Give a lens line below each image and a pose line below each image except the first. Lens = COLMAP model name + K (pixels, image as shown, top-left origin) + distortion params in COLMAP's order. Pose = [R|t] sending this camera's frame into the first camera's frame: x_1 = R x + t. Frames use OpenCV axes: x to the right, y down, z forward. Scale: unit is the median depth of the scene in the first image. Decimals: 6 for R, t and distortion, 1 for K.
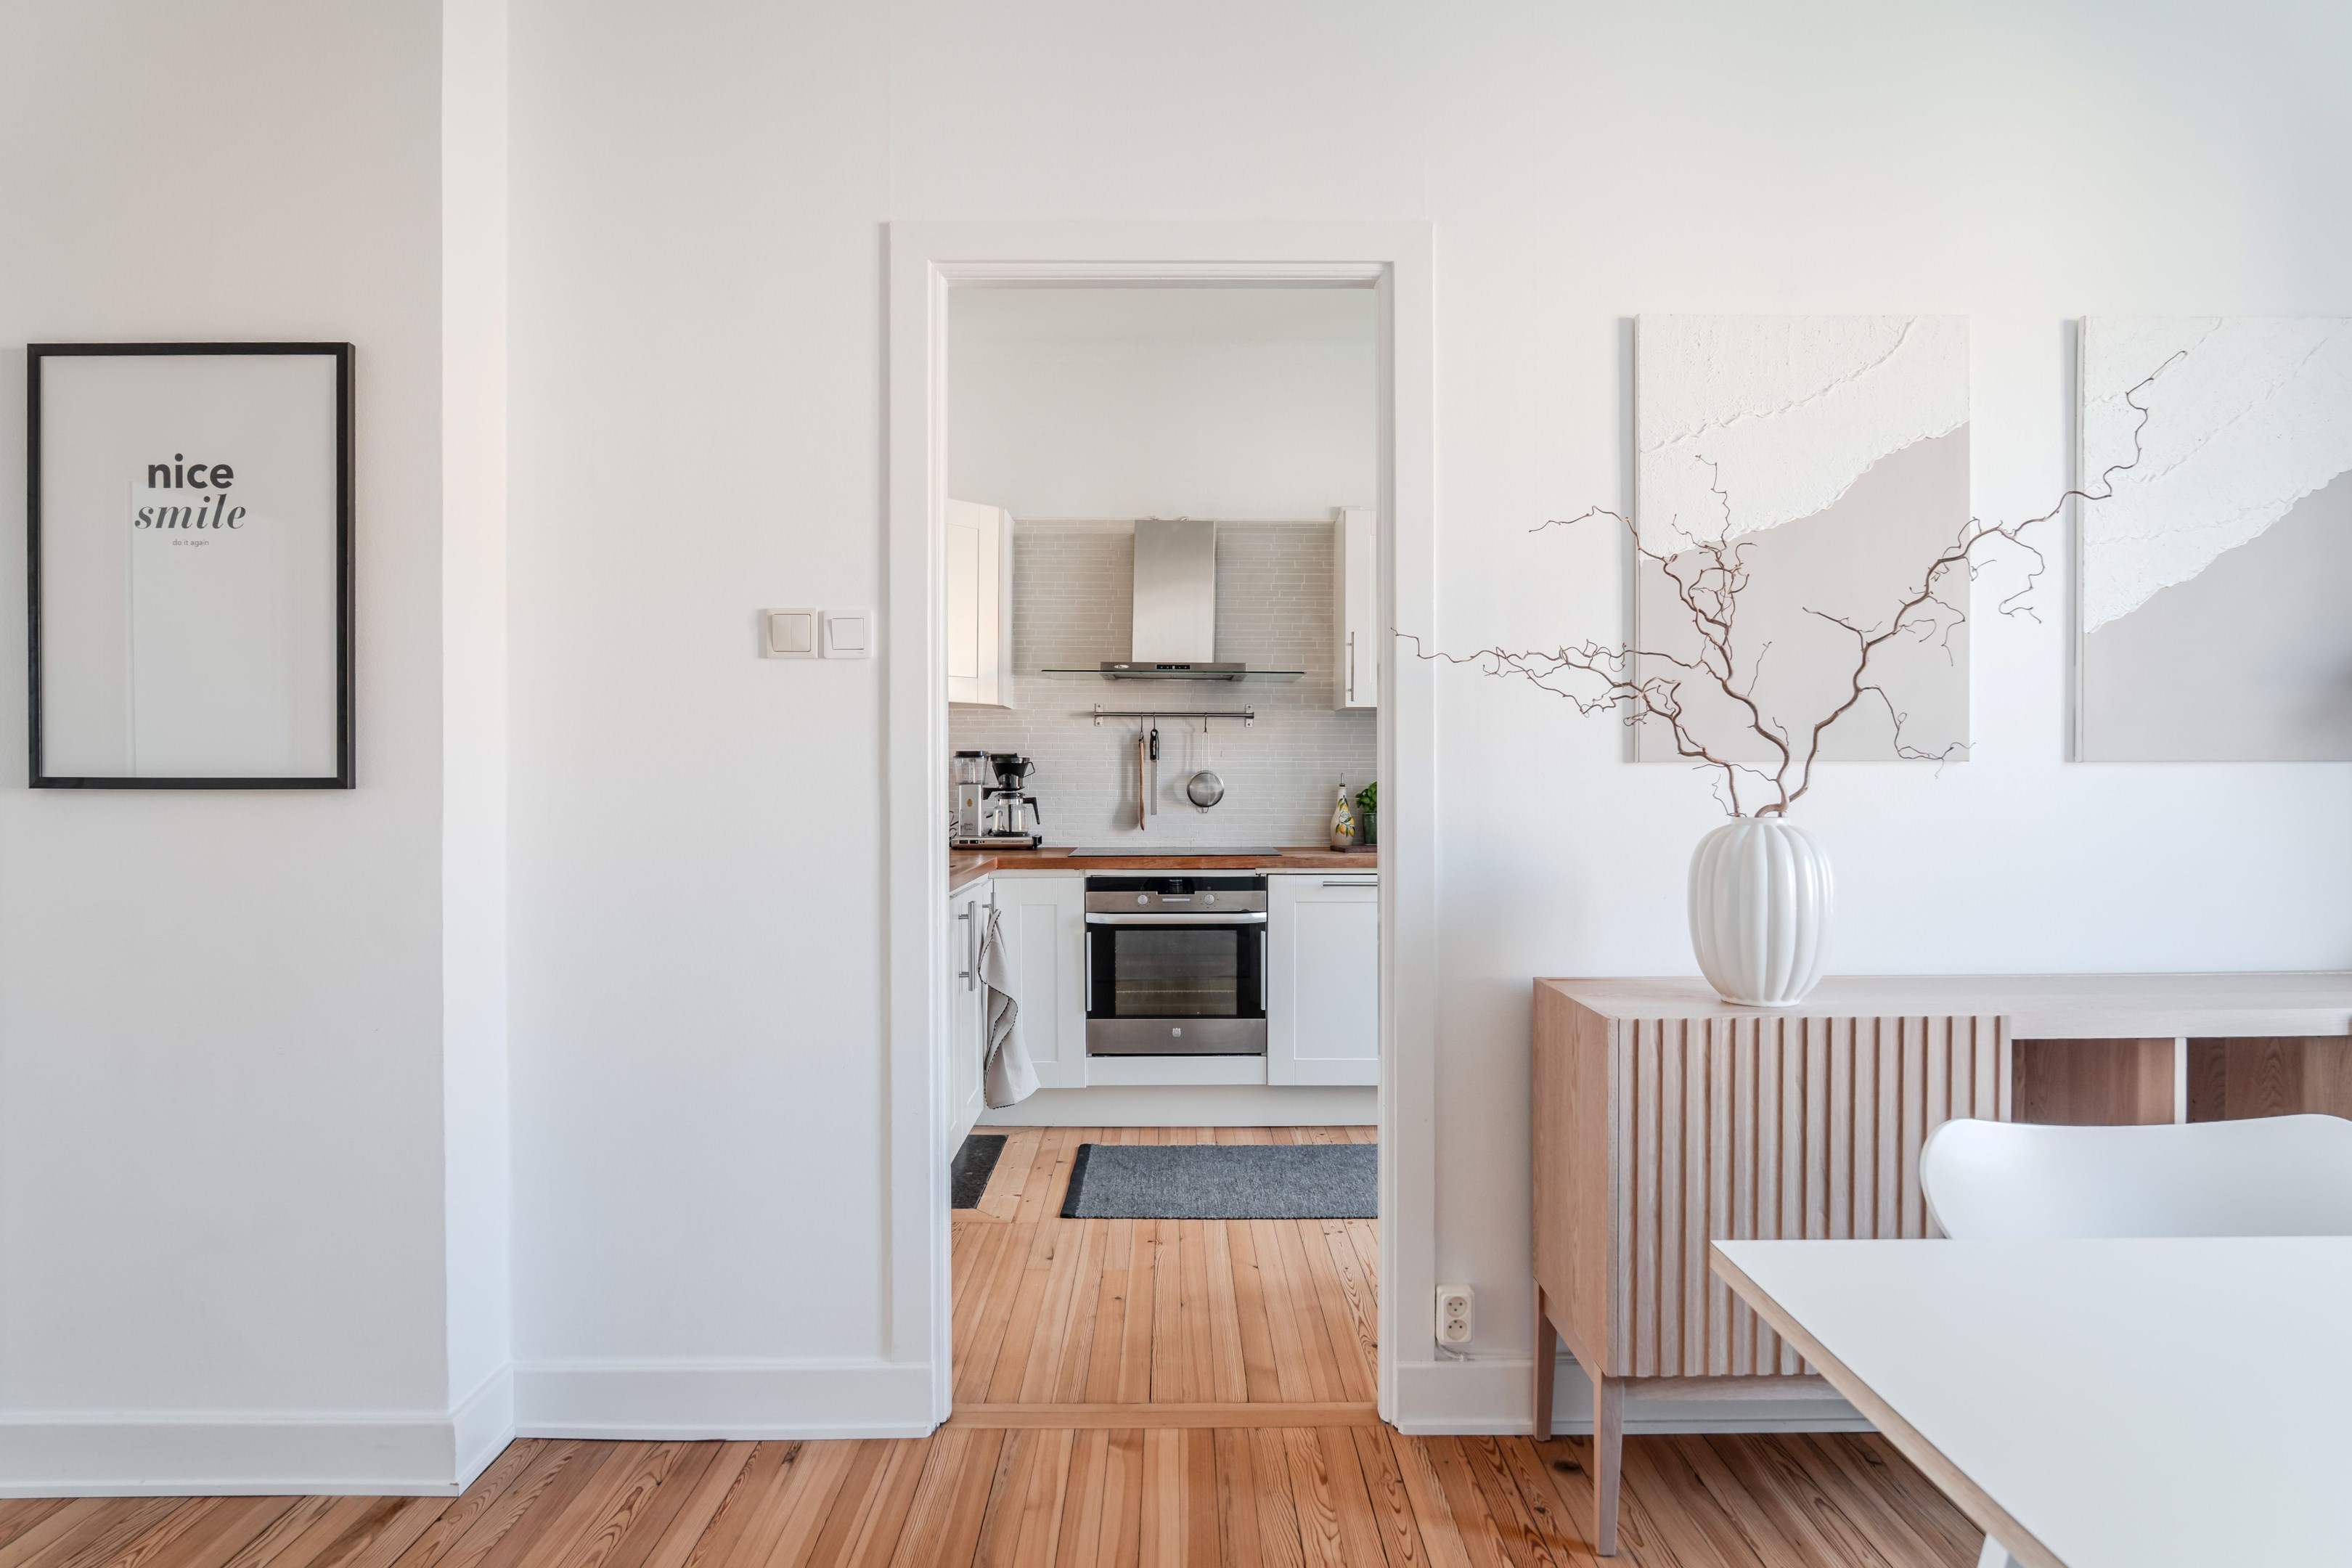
lens RADIAL K [[1392.0, 0, 1176.0], [0, 1392.0, 784.0], [0, 0, 1]] dist [-0.002271, -0.000636]
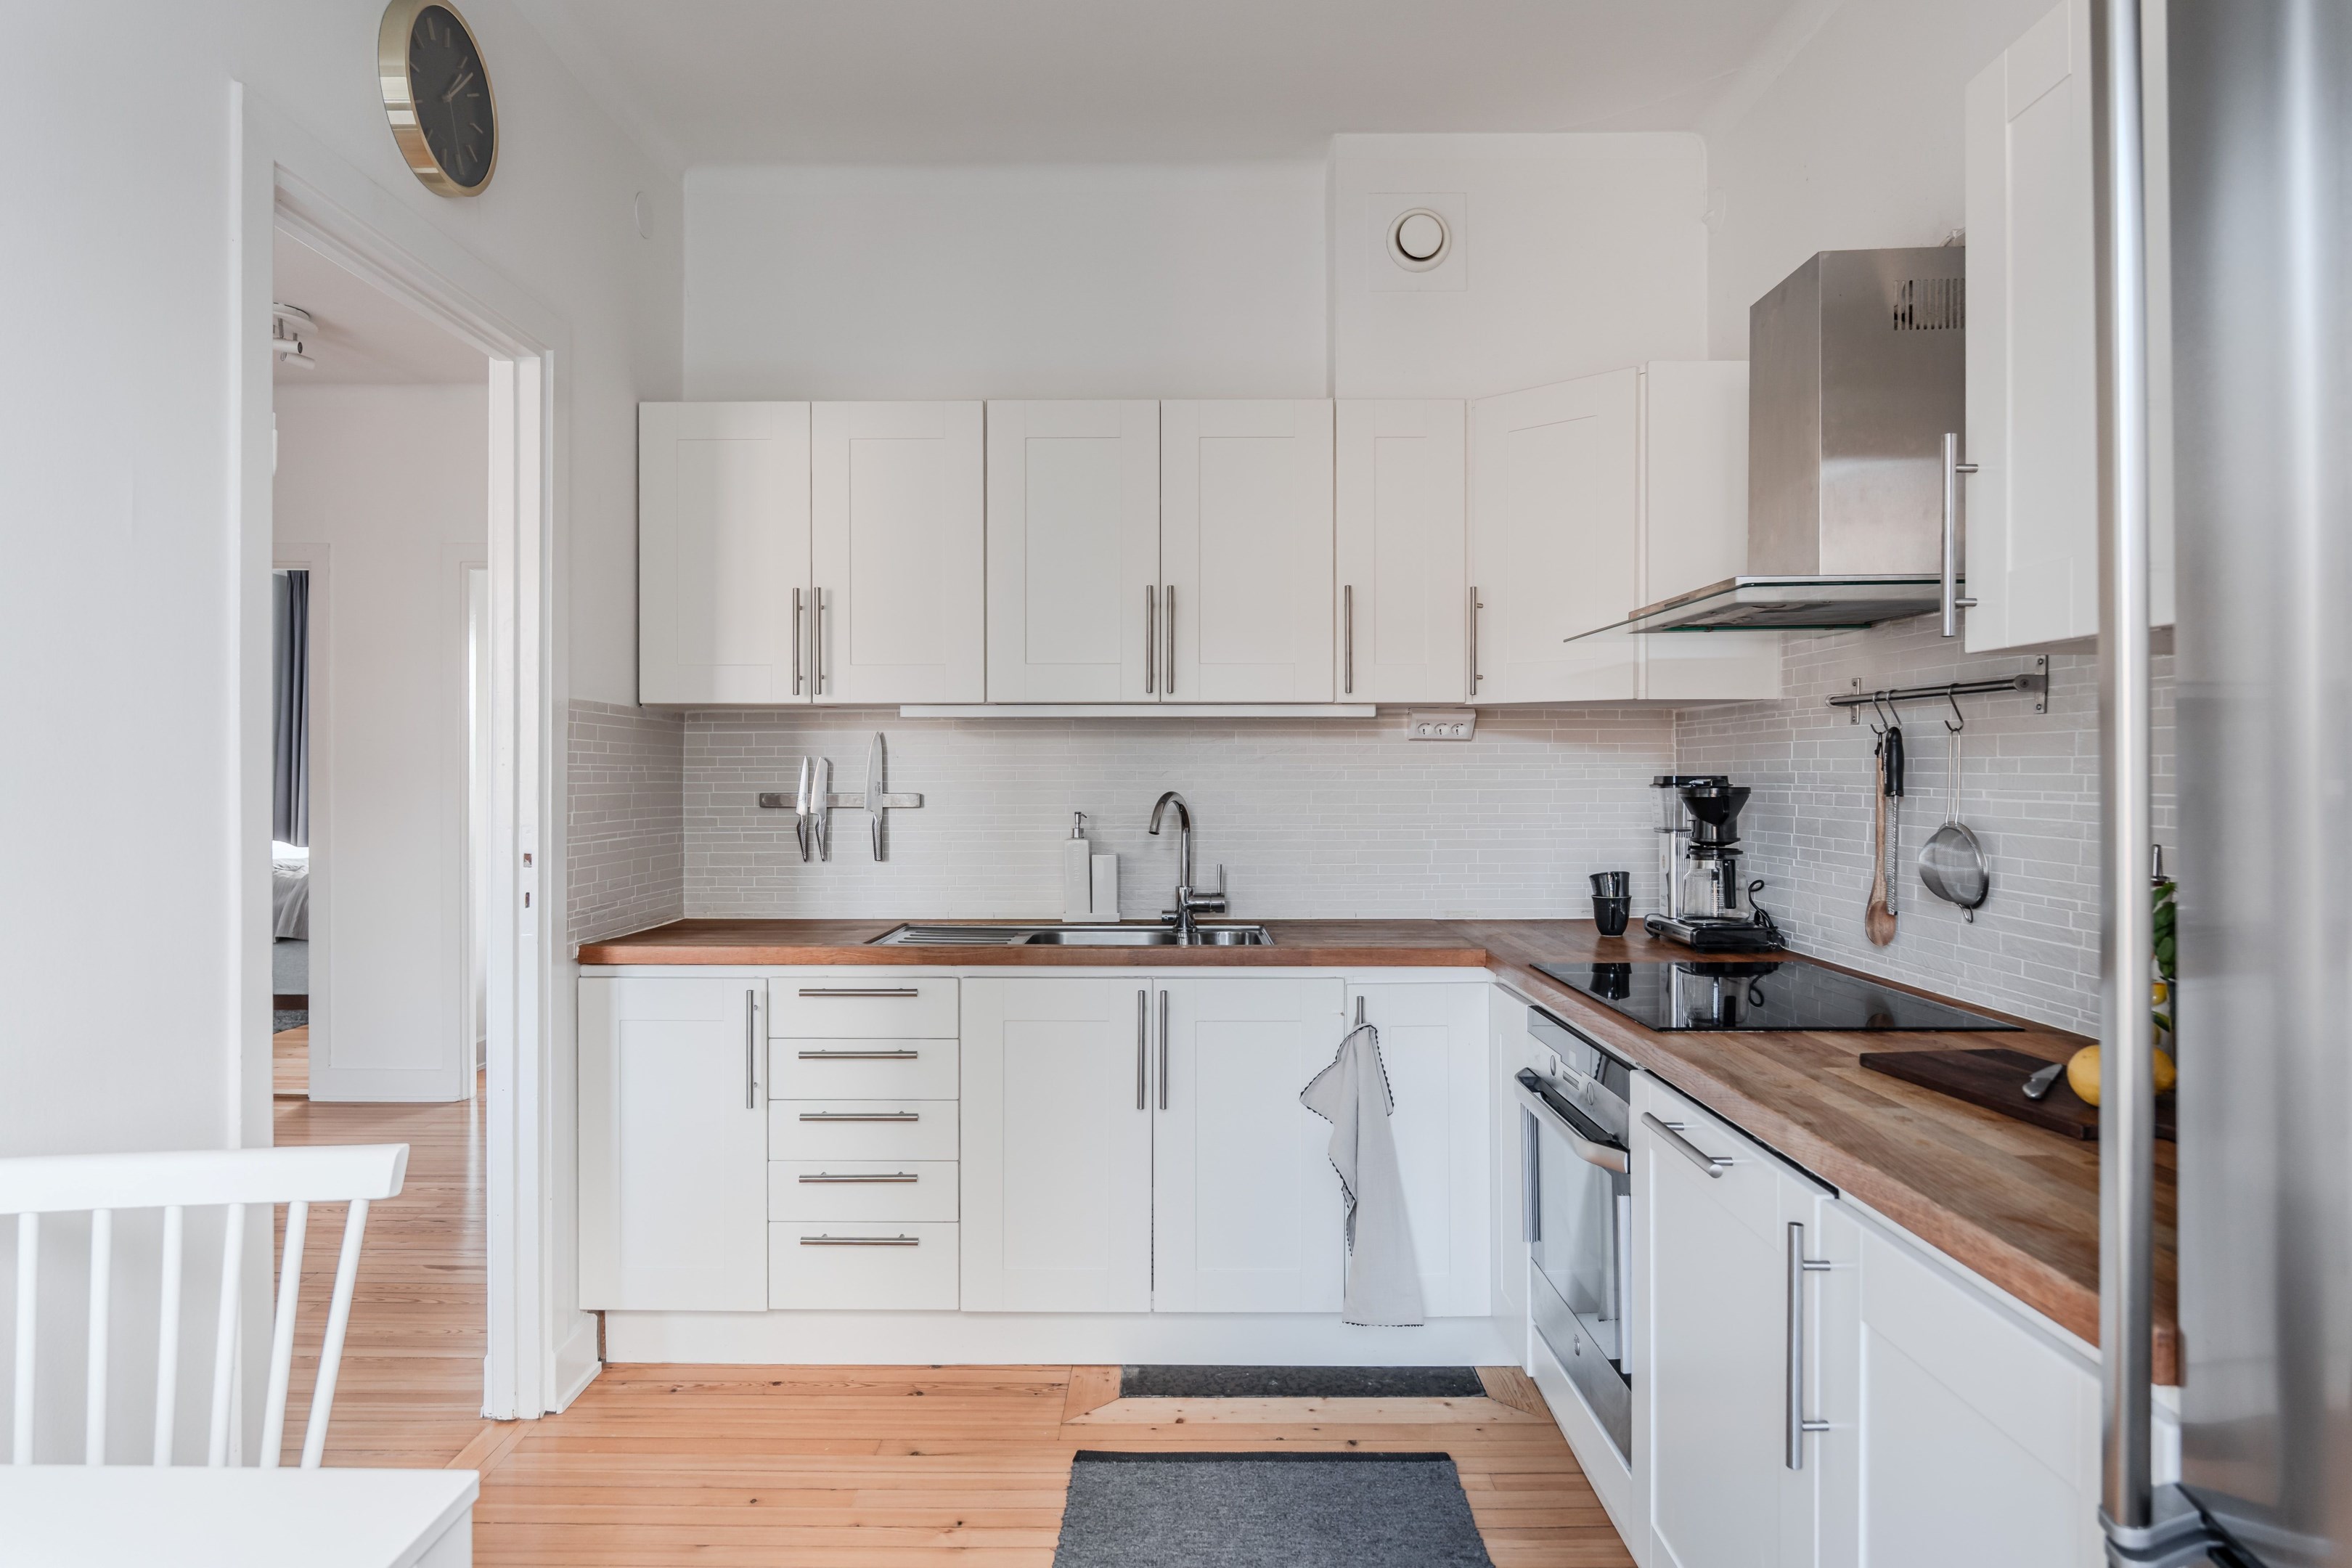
lens RADIAL K [[1424.5, 0, 1176.0], [0, 1424.5, 784.0], [0, 0, 1]] dist [0.000382, 0.000002]
pose [[-0.018616, 0.009337, -0.999783, 0.472671], [-0.006121, 0.999937, 0.009452, -0.024290], [0.999808, 0.006296, -0.018558, 0.795336]]
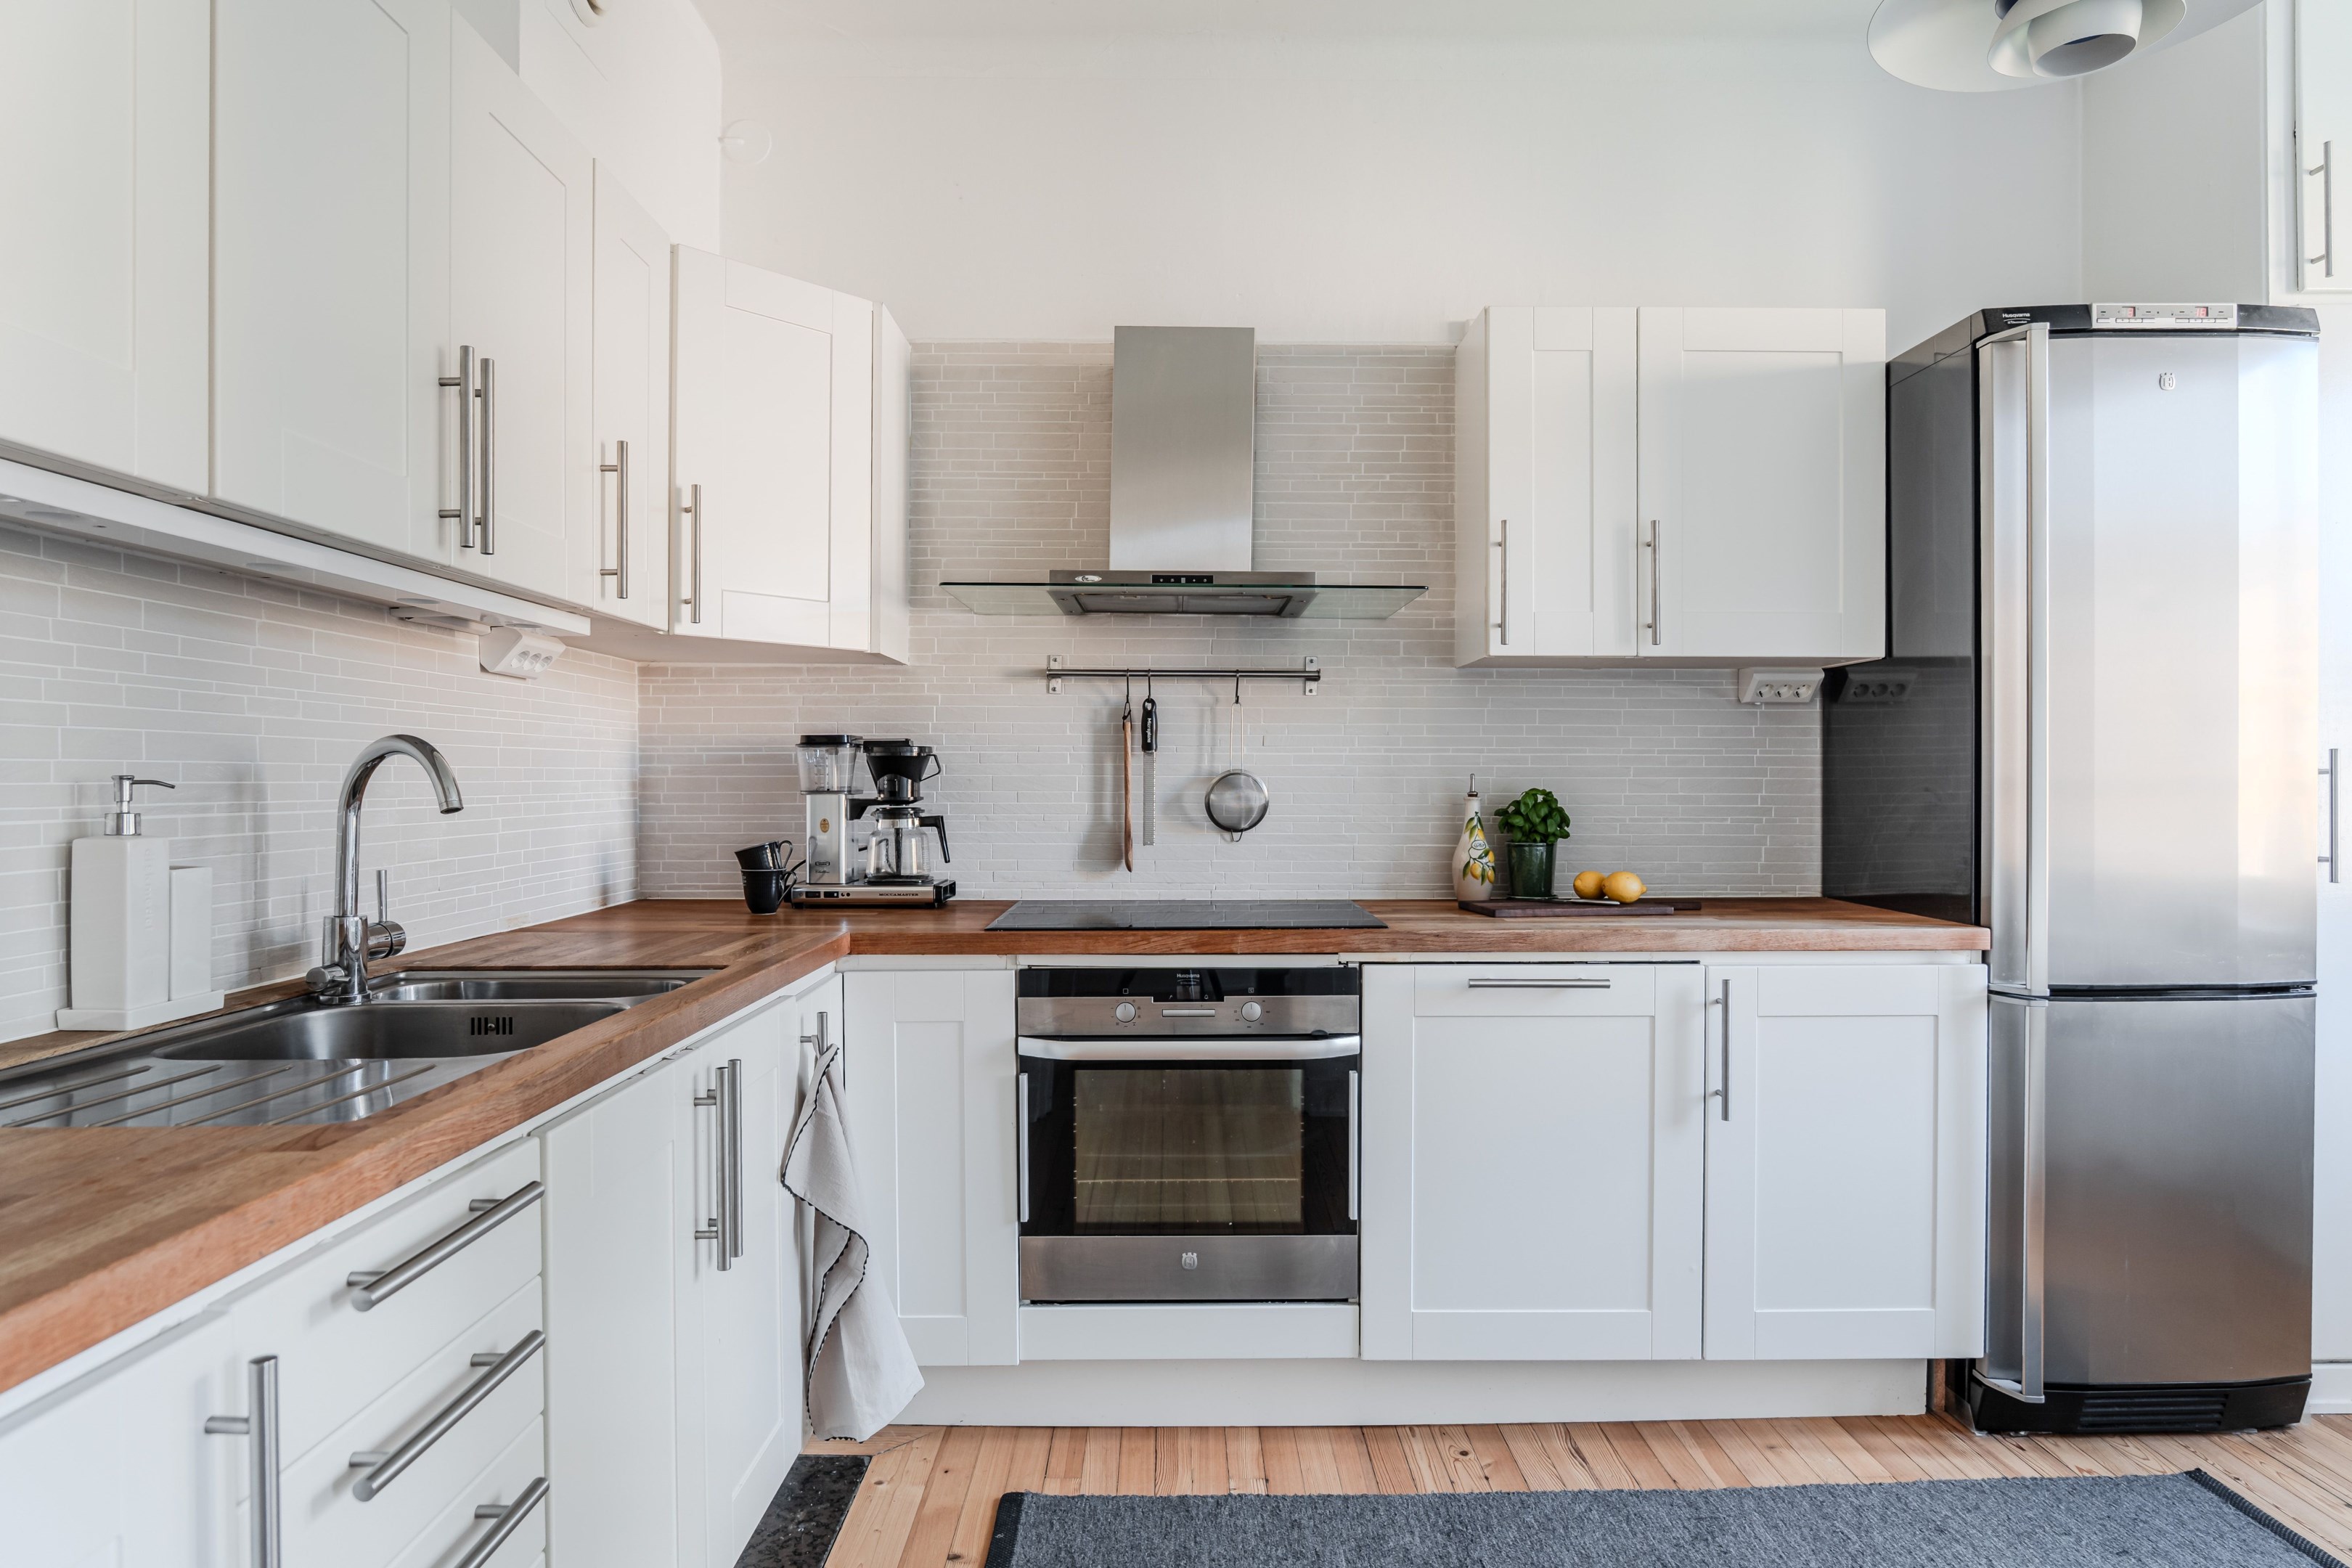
lens RADIAL K [[1392.0, 0, 1176.0], [0, 1392.0, 784.0], [0, 0, 1]] dist [-0.002271, -0.000636]
pose [[0.999999, 0.000171, -0.000993, -0.003913], [-0.000175, 0.999991, -0.004121, -0.001152], [0.000992, 0.004122, 0.999991, 0.428487]]
